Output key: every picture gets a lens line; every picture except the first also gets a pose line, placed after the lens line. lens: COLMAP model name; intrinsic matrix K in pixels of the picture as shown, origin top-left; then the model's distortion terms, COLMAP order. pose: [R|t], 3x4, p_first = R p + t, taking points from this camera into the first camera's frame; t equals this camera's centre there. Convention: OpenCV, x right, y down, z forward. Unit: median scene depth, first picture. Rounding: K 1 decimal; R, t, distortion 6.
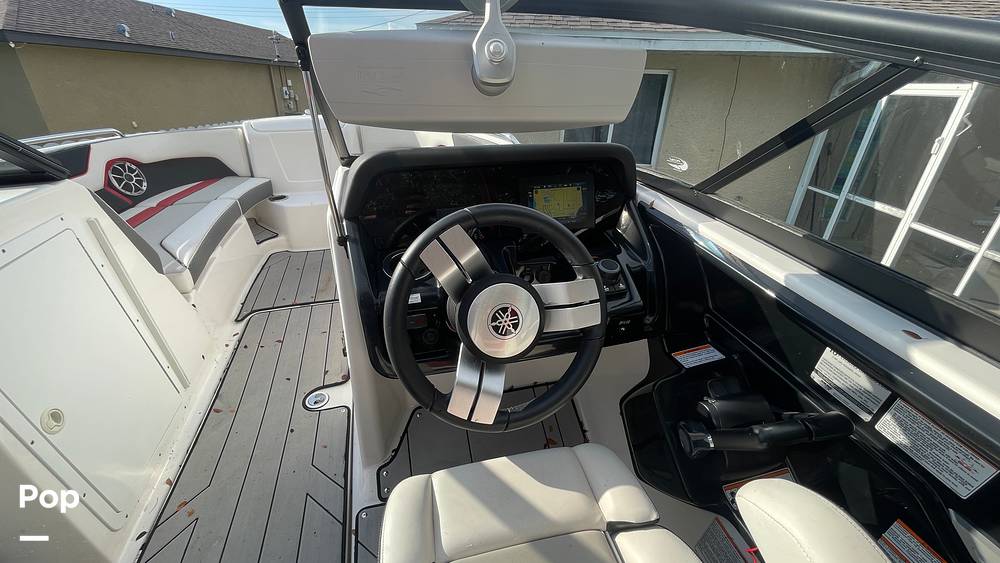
lens RADIAL K [[401.7, 0, 494.9], [0, 401.7, 285.9], [0, 0, 1]] dist [-0.007695, 0.001065]
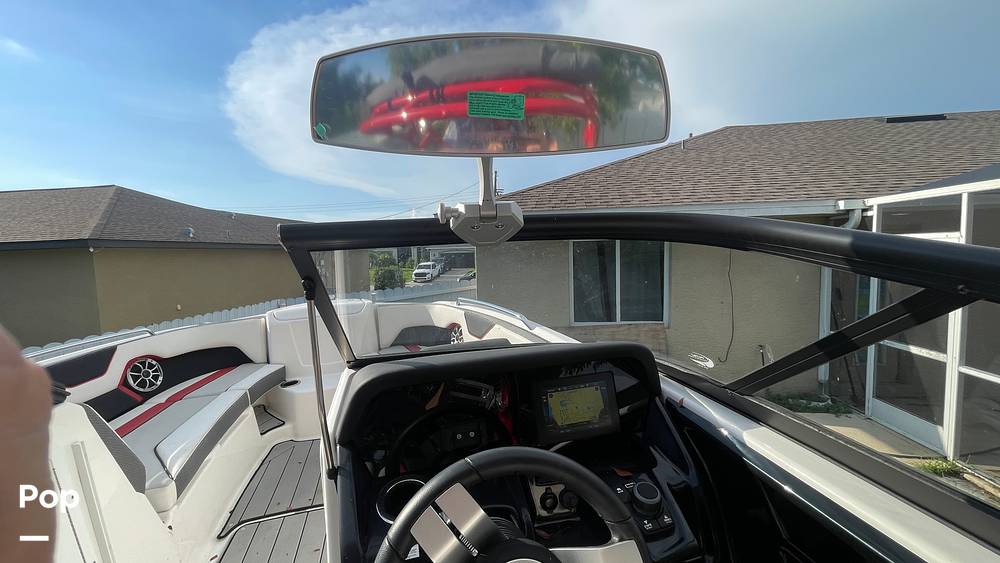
lens RADIAL K [[401.7, 0, 495.8], [0, 401.7, 286.4], [0, 0, 1]] dist [-0.007695, 0.001065]
pose [[0.997751, -0.059608, -0.030660, 0.022429], [0.044031, 0.927697, -0.370727, -0.140252], [0.050542, 0.368544, 0.928236, 0.056238]]
